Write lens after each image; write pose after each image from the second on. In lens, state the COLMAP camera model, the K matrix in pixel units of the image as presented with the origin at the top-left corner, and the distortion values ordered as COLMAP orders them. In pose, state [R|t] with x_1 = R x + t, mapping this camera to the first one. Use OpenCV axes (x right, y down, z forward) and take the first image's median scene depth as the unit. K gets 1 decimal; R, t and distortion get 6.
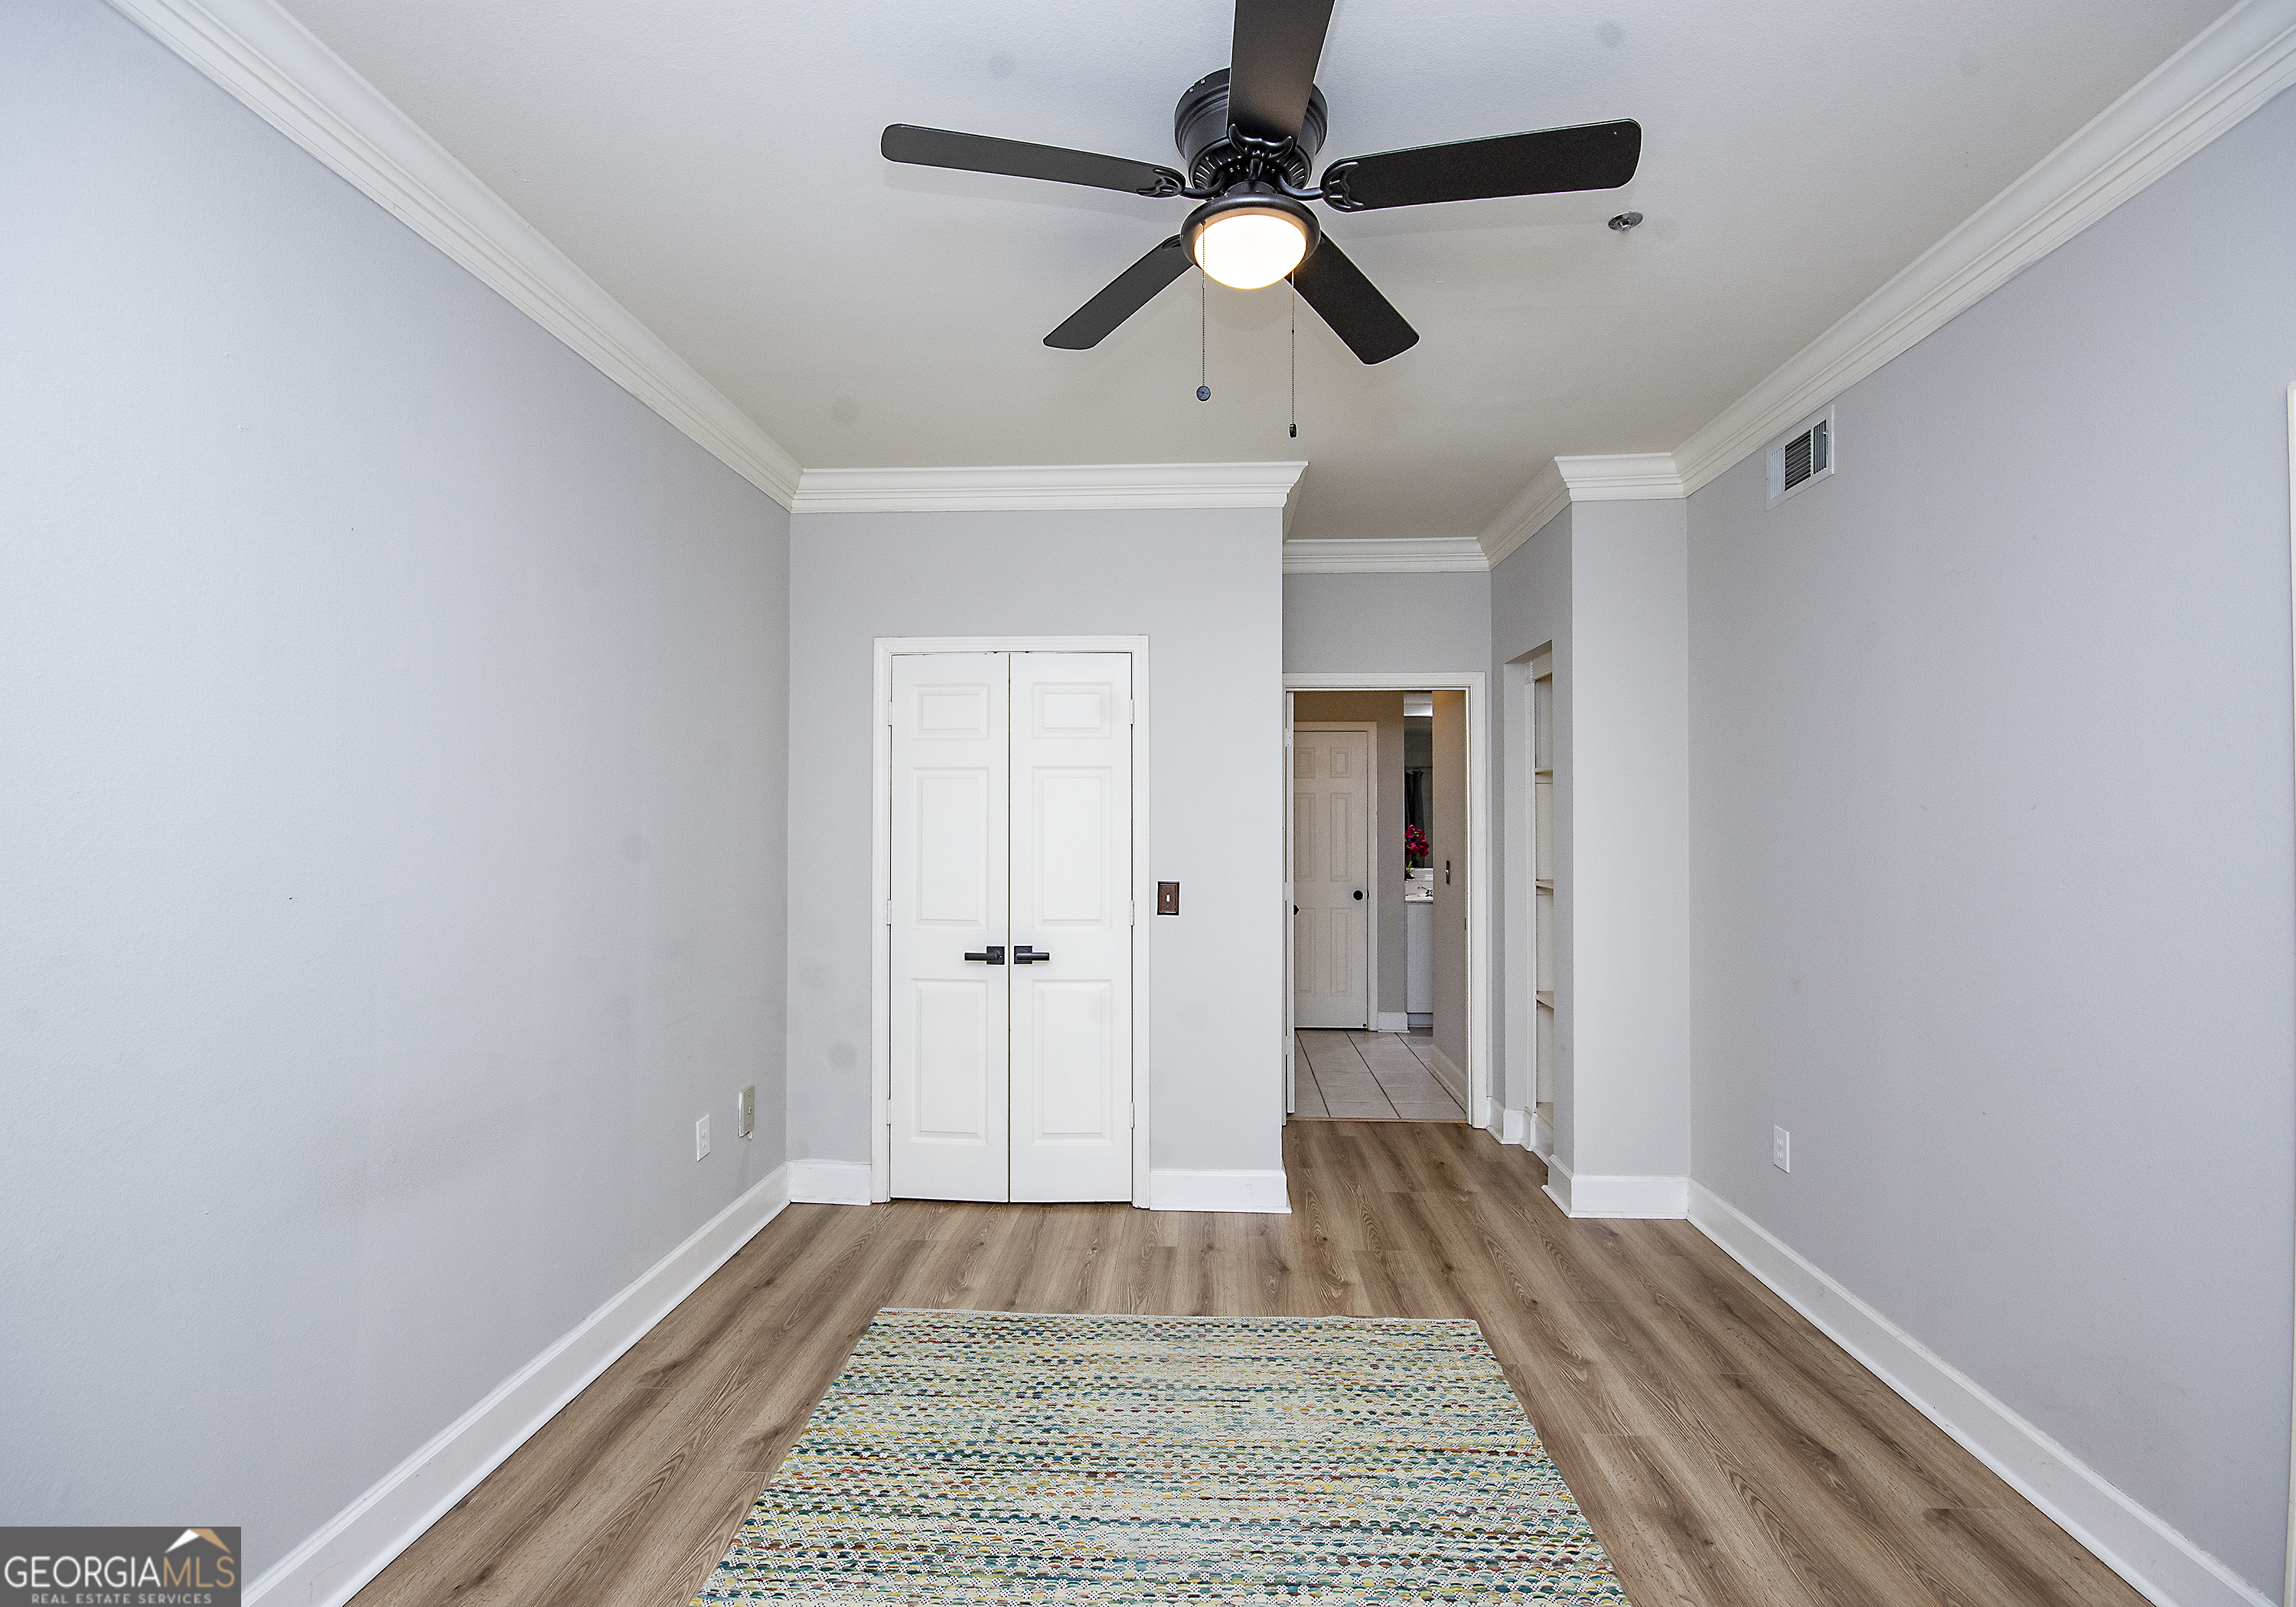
lens RADIAL K [[1081.8, 0, 1134.8], [0, 1081.8, 802.0], [0, 0, 1]] dist [0.015730, 0.000249]
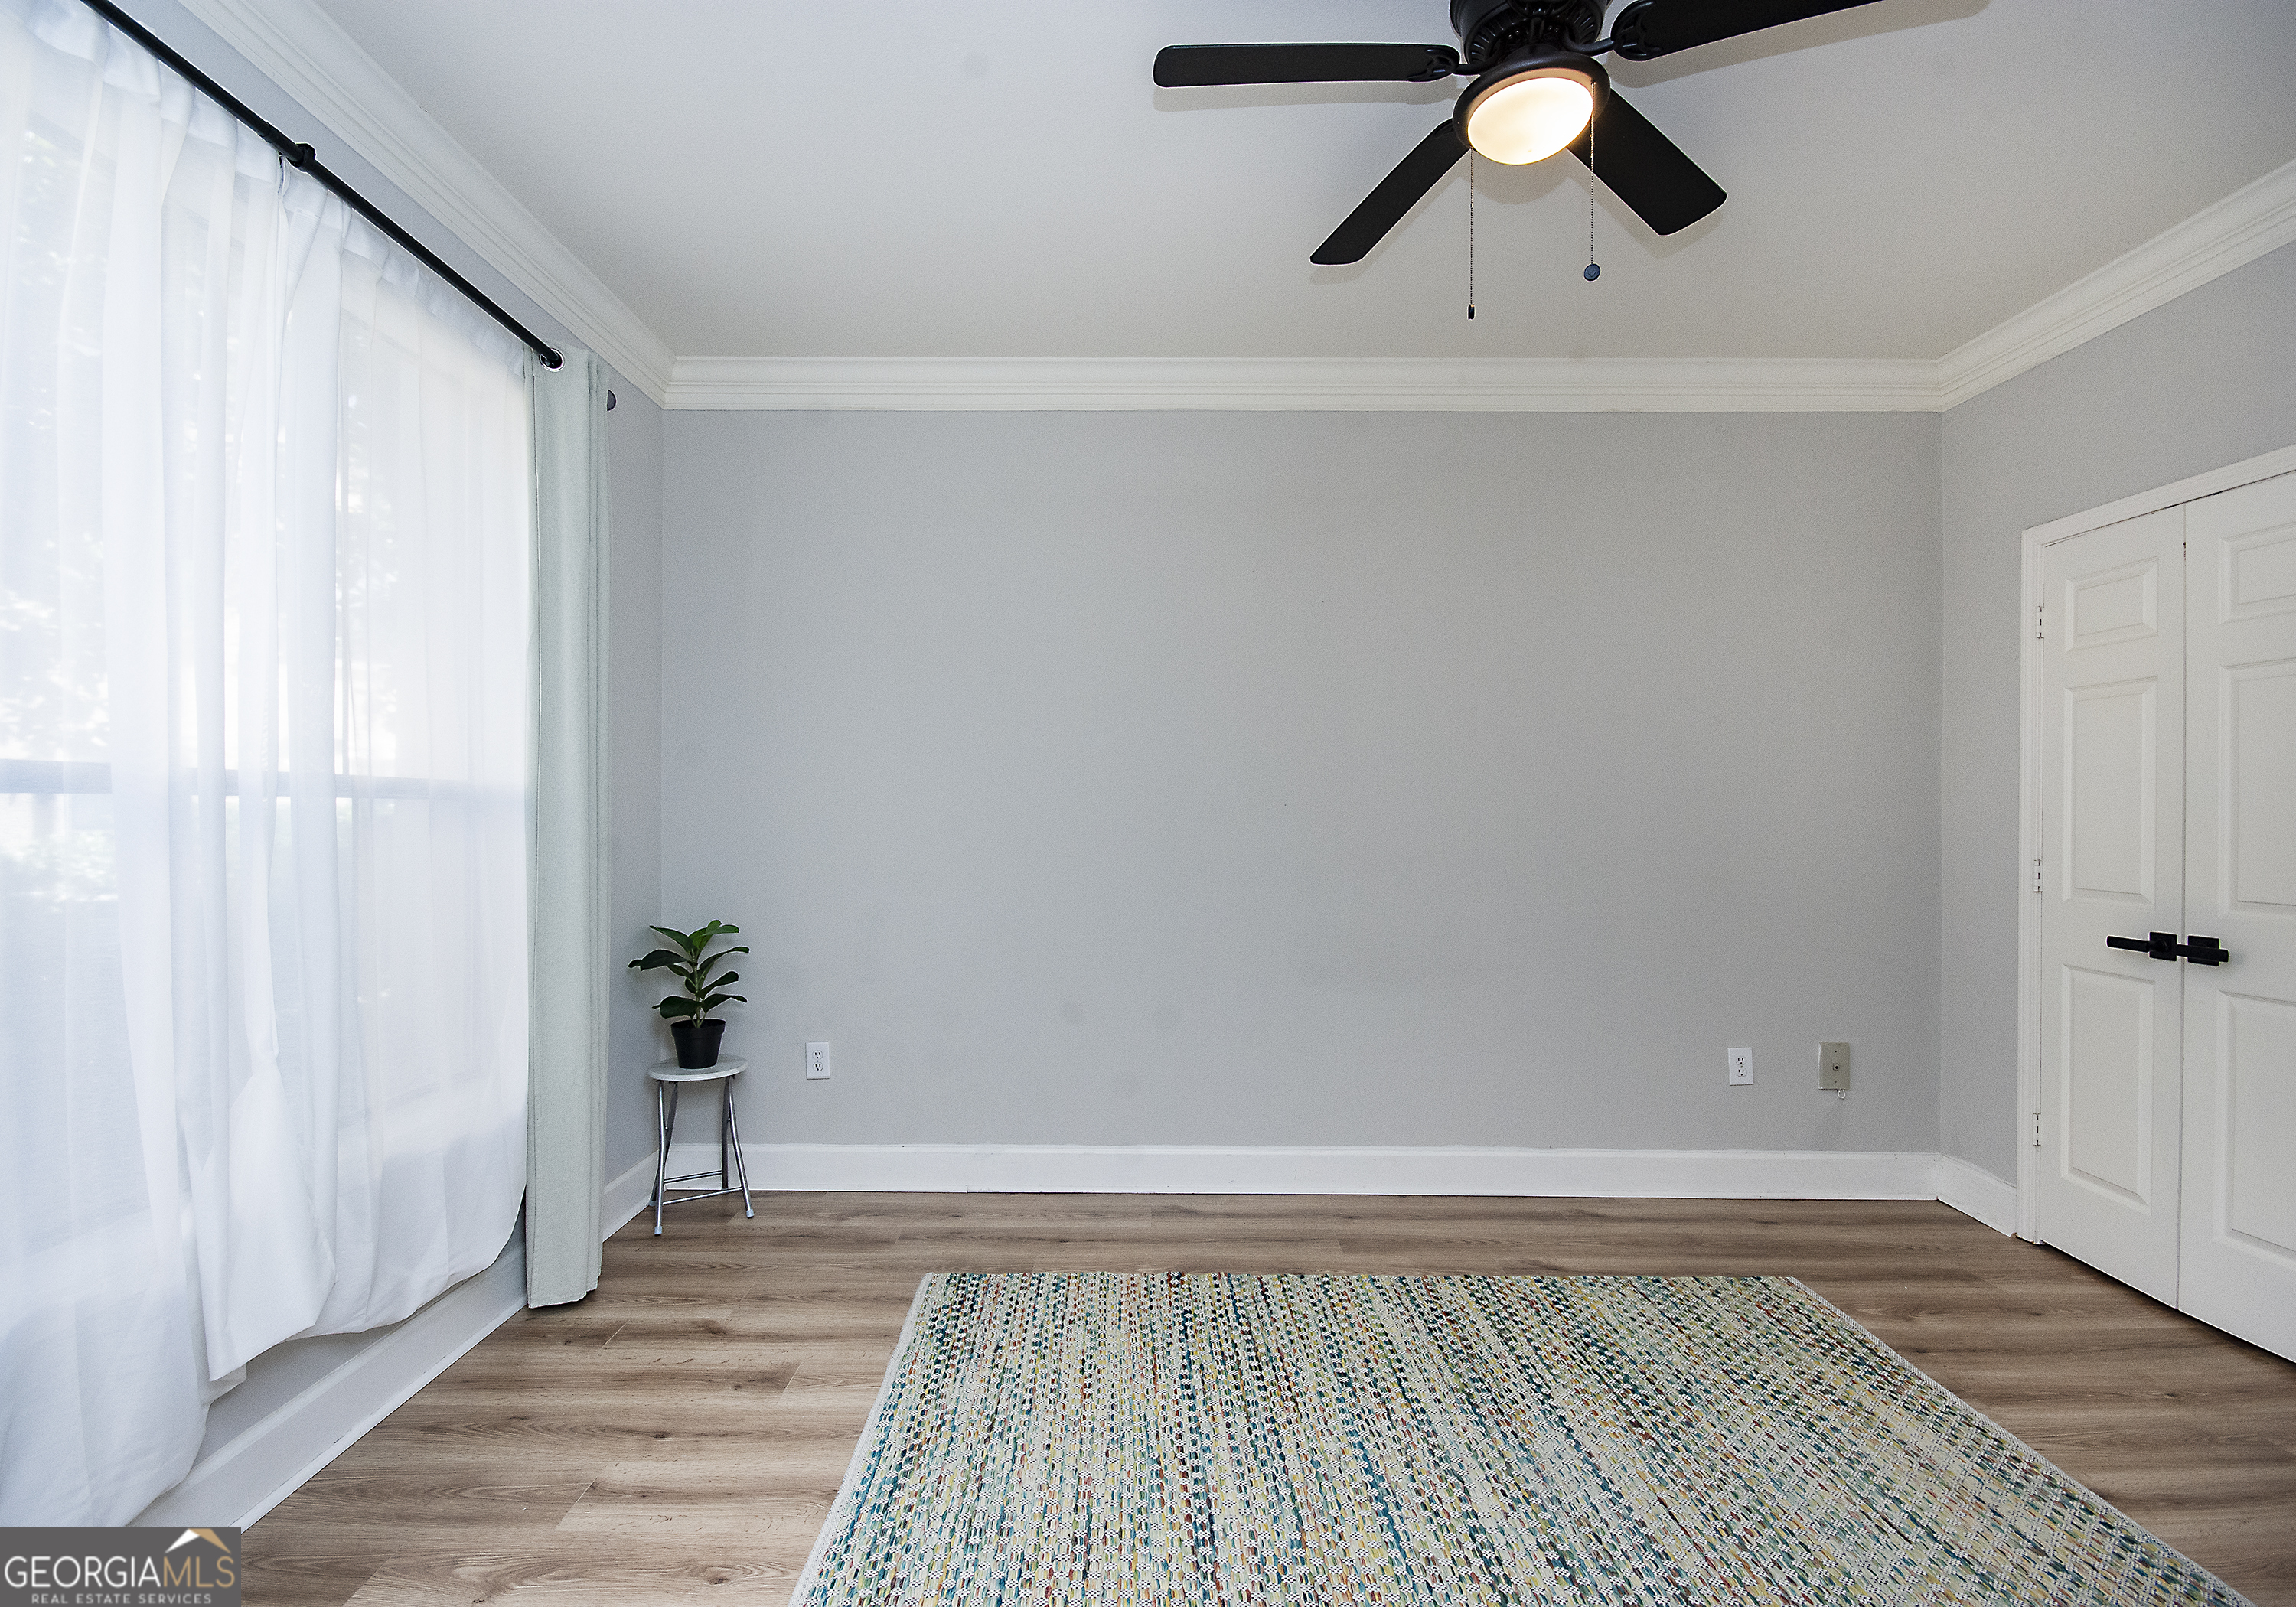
lens RADIAL K [[1117.7, 0, 1138.7], [0, 1117.7, 814.9], [0, 0, 1]] dist [-0.009816, -0.006053]
pose [[0.004993, -0.006278, -0.999968, 0.715613], [0.014591, 0.999874, -0.006205, 0.067038], [0.999881, -0.014560, 0.005084, 0.439244]]
